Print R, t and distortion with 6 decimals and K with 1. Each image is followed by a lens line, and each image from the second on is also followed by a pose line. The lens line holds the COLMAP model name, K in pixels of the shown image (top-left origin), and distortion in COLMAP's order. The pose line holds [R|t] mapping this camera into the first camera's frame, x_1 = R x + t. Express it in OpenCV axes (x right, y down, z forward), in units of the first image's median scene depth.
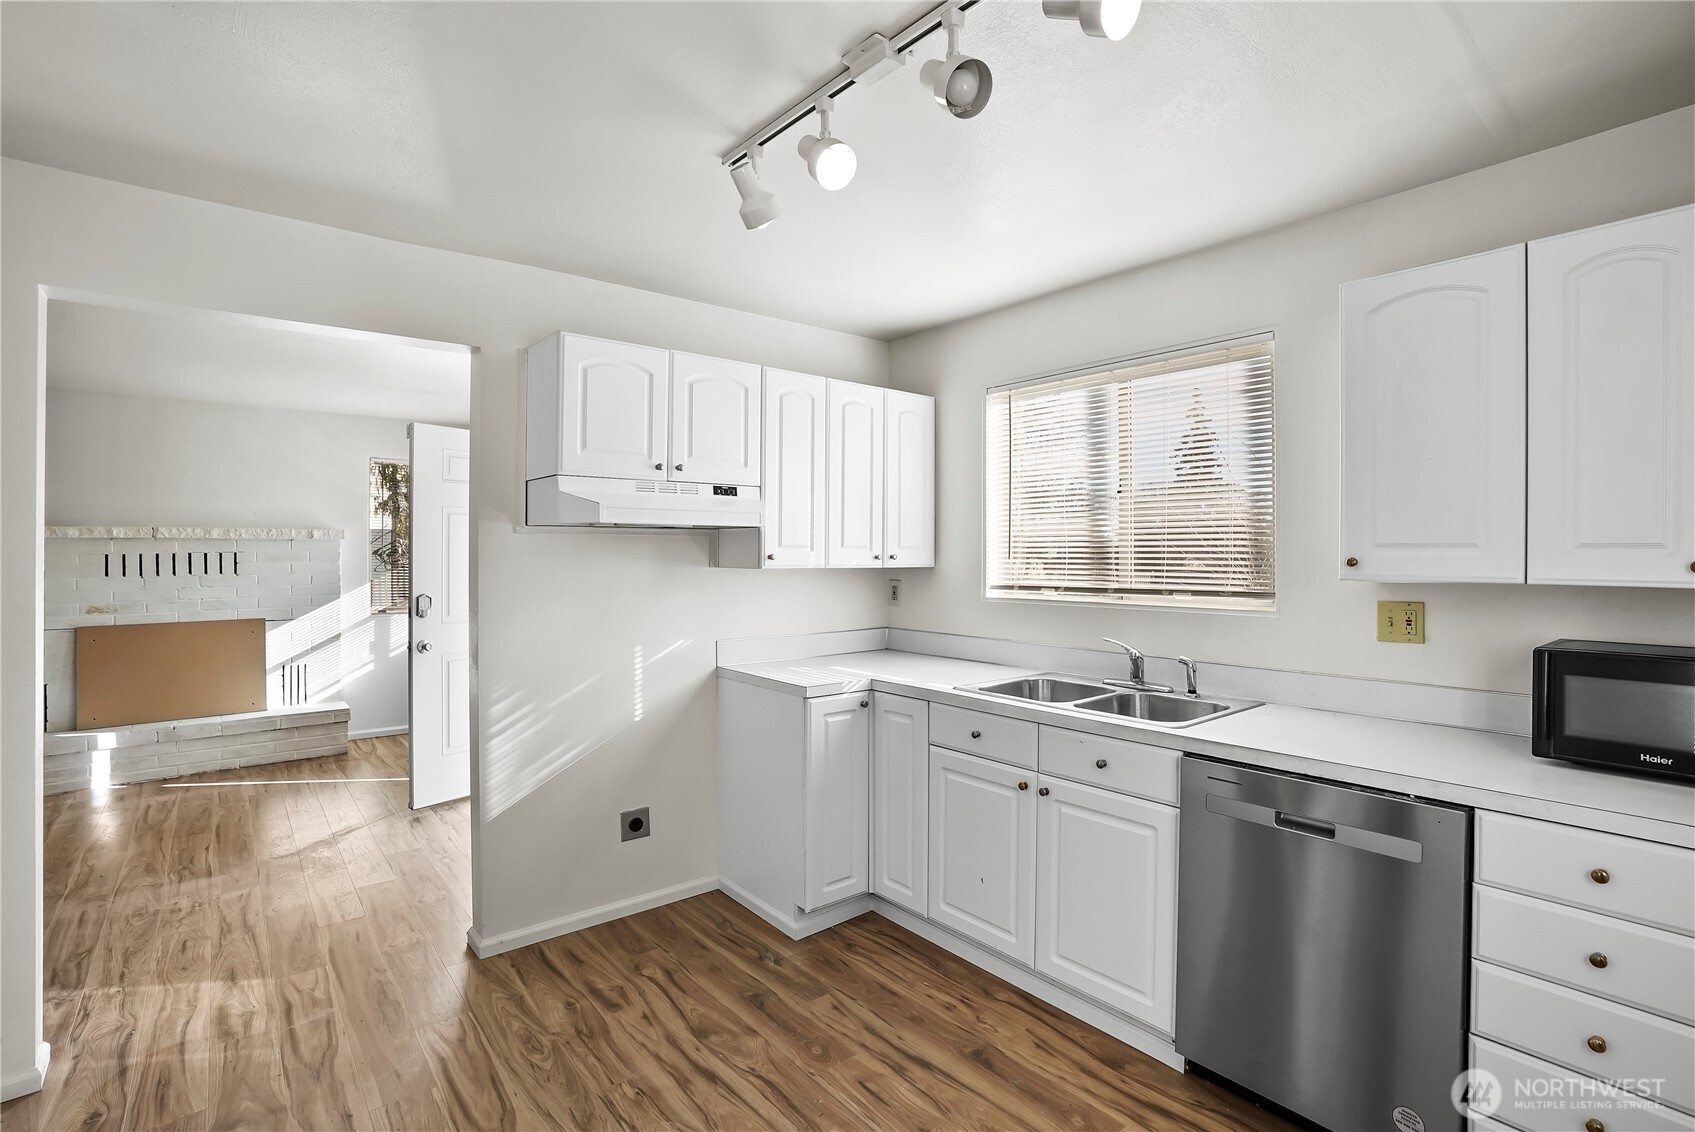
lens RADIAL K [[809.2, 0, 847.5], [0, 809.2, 566.0], [0, 0, 1]] dist [-0.028644, 0.000061]
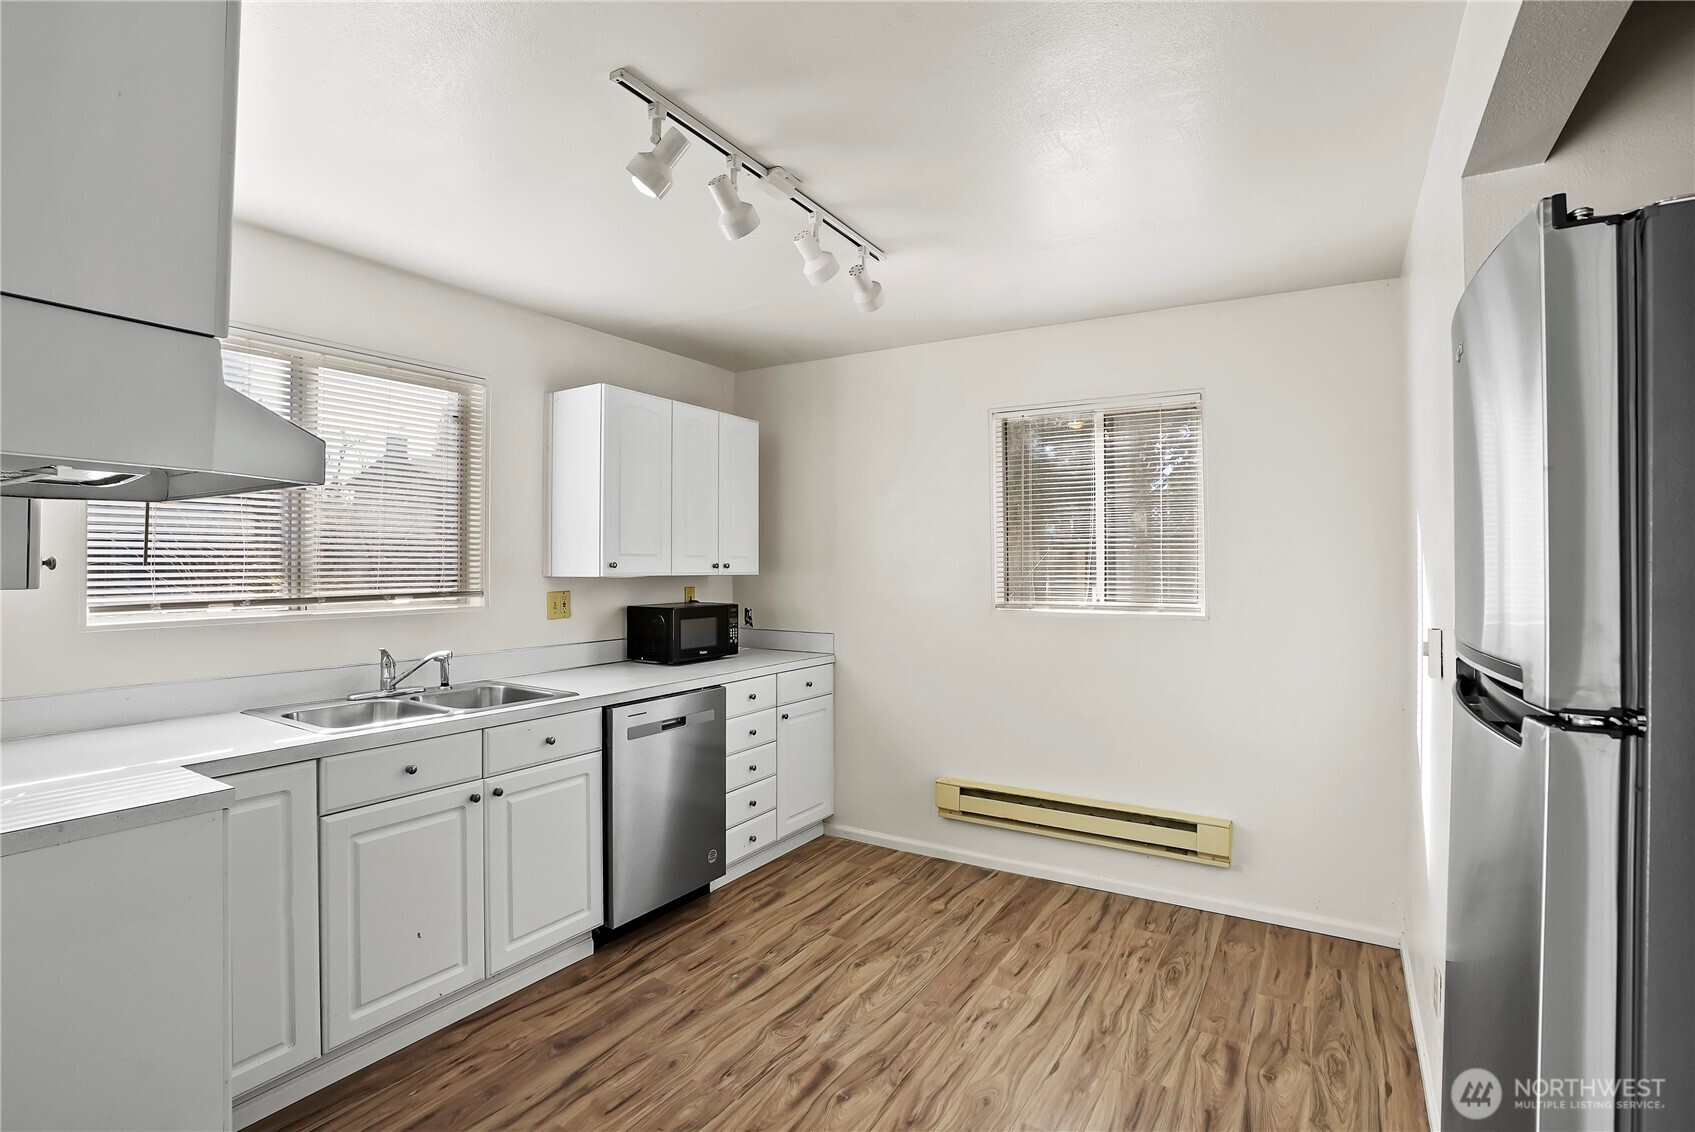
lens RADIAL K [[817.8, 0, 847.5], [0, 817.8, 566.0], [0, 0, 1]] dist [-0.002936, -0.000030]
pose [[-0.324011, -0.006603, 0.946030, -0.872507], [0.008125, 0.999919, 0.009762, -0.013036], [-0.946018, 0.010849, -0.323932, 0.908343]]
